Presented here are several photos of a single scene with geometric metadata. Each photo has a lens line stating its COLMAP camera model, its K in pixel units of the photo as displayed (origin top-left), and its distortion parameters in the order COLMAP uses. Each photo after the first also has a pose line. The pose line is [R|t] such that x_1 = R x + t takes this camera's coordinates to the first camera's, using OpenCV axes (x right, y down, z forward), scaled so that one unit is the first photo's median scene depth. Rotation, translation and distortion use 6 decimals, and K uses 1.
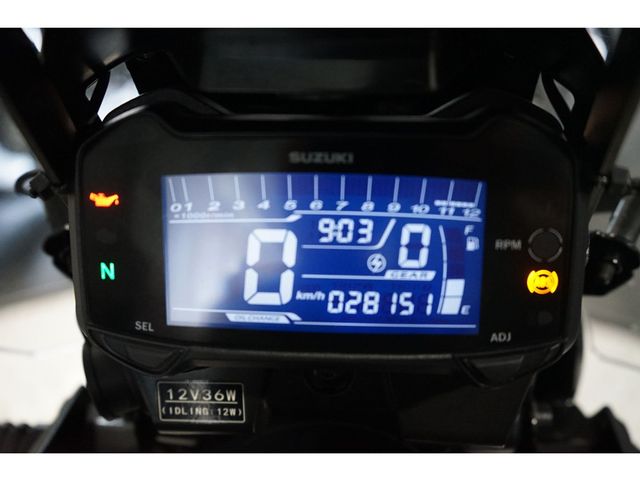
lens RADIAL K [[715.4, 0, 319.9], [0, 715.4, 239.4], [0, 0, 1]] dist [-0.005685, 0.000000]
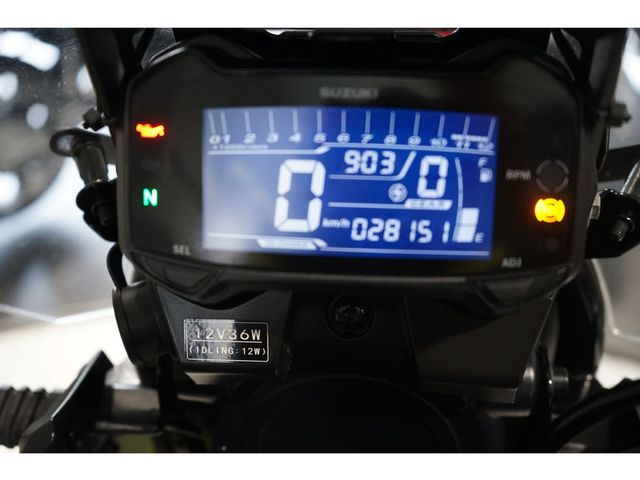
lens RADIAL K [[807.5, 0, 320.1], [0, 807.5, 240.5], [0, 0, 1]] dist [-0.005651, 0.000000]
pose [[0.999705, 0.018839, -0.015329, -0.018557], [-0.019574, 0.998592, -0.049297, 0.167843], [0.014378, 0.049583, 0.998667, -0.224348]]
